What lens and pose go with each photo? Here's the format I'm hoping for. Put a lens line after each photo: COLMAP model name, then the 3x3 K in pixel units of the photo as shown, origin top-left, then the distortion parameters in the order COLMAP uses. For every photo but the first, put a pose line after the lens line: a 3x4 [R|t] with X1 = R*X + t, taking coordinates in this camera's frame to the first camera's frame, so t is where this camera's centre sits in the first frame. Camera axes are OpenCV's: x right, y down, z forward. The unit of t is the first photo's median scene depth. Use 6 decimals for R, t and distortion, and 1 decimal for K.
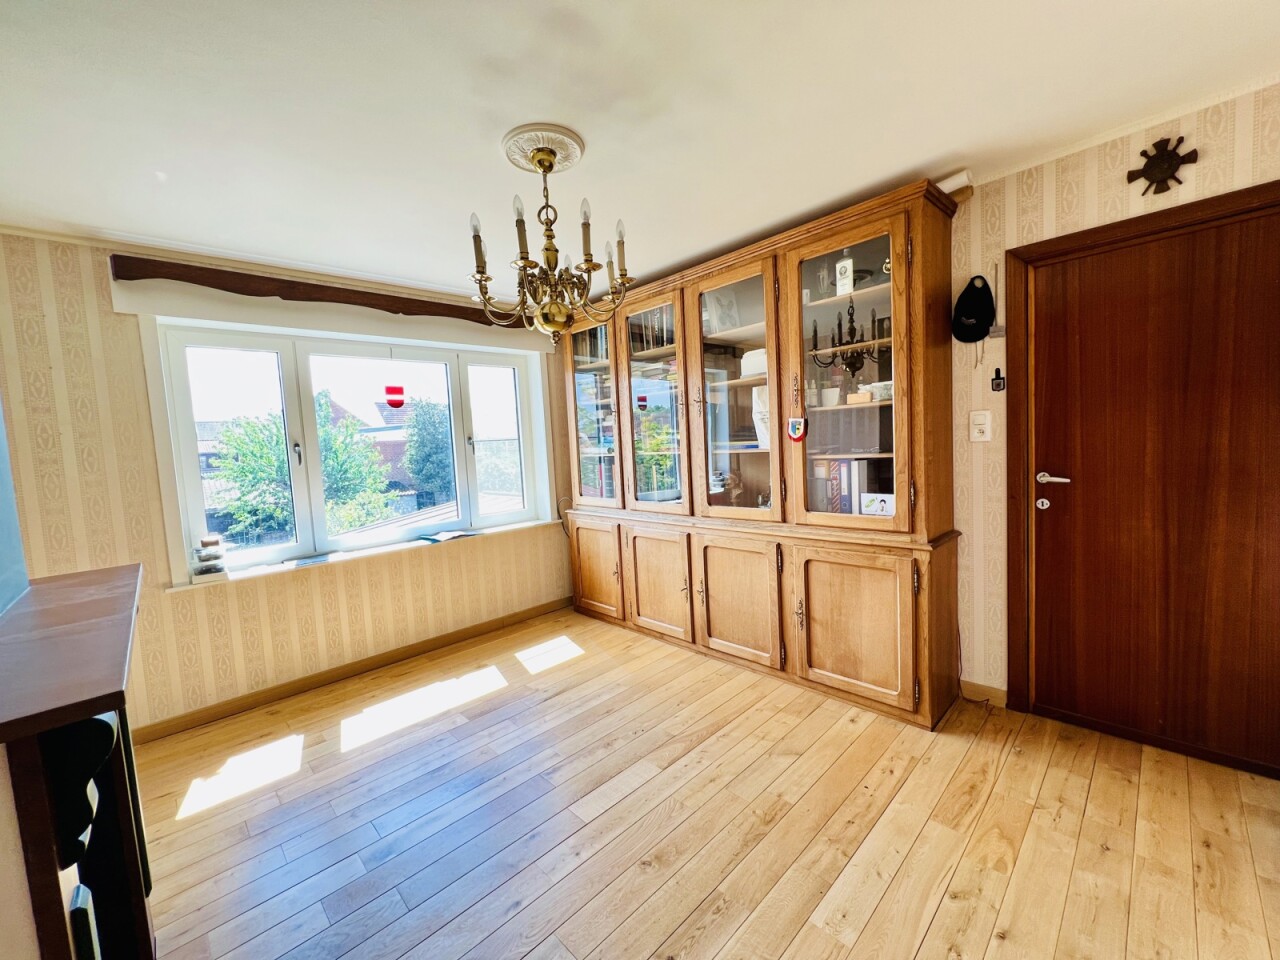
lens RADIAL K [[511.8, 0, 642.9], [0, 511.8, 477.8], [0, 0, 1]] dist [-0.007895, -0.000014]
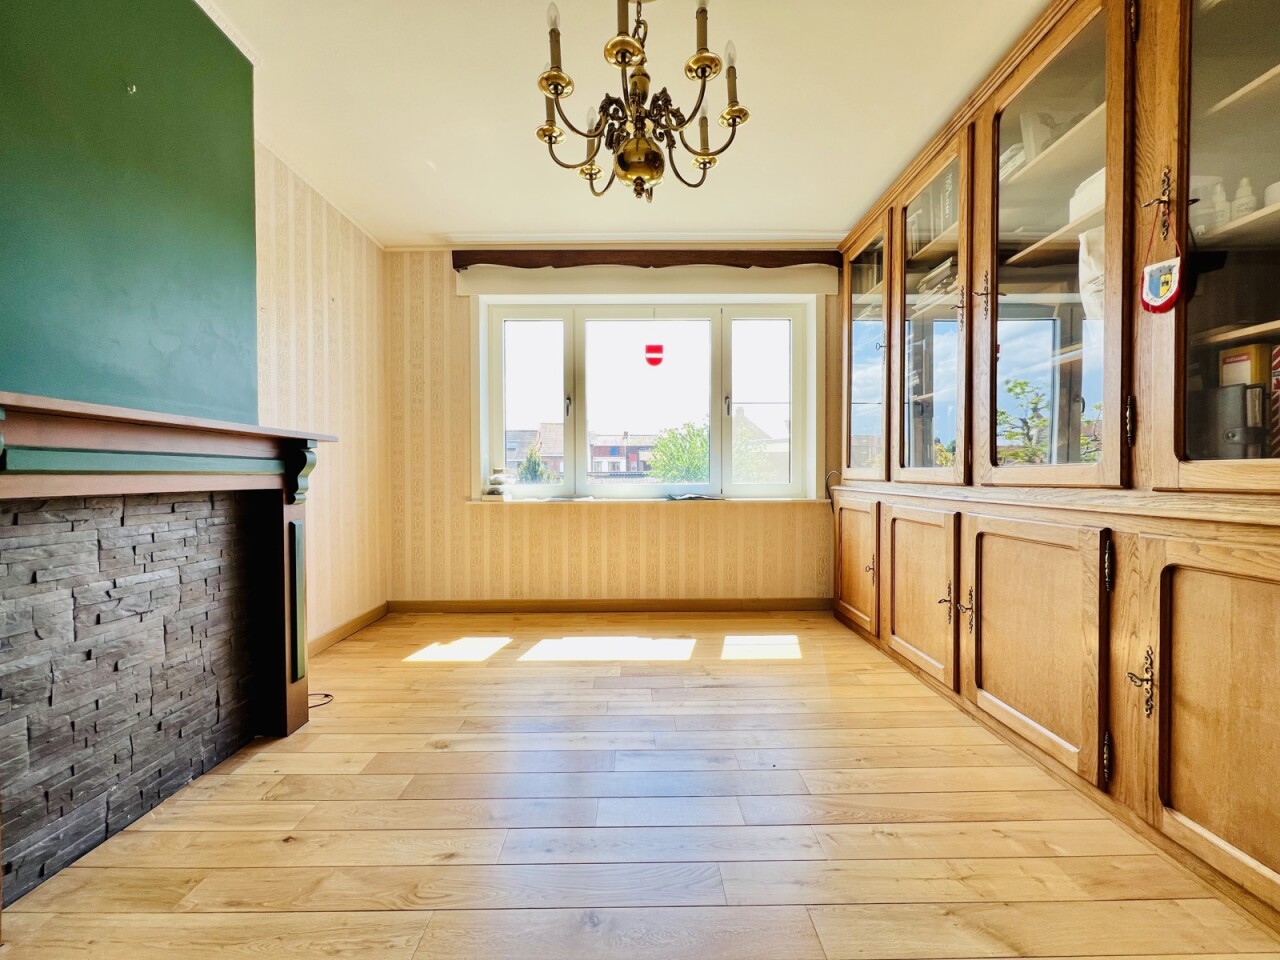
lens RADIAL K [[511.8, 0, 640.1], [0, 511.8, 479.9], [0, 0, 1]] dist [-0.007895, -0.000014]
pose [[0.719105, 0.060503, -0.692262, 0.251185], [-0.086115, 0.996282, -0.002380, 0.109645], [0.689545, 0.061326, 0.721642, 0.297181]]
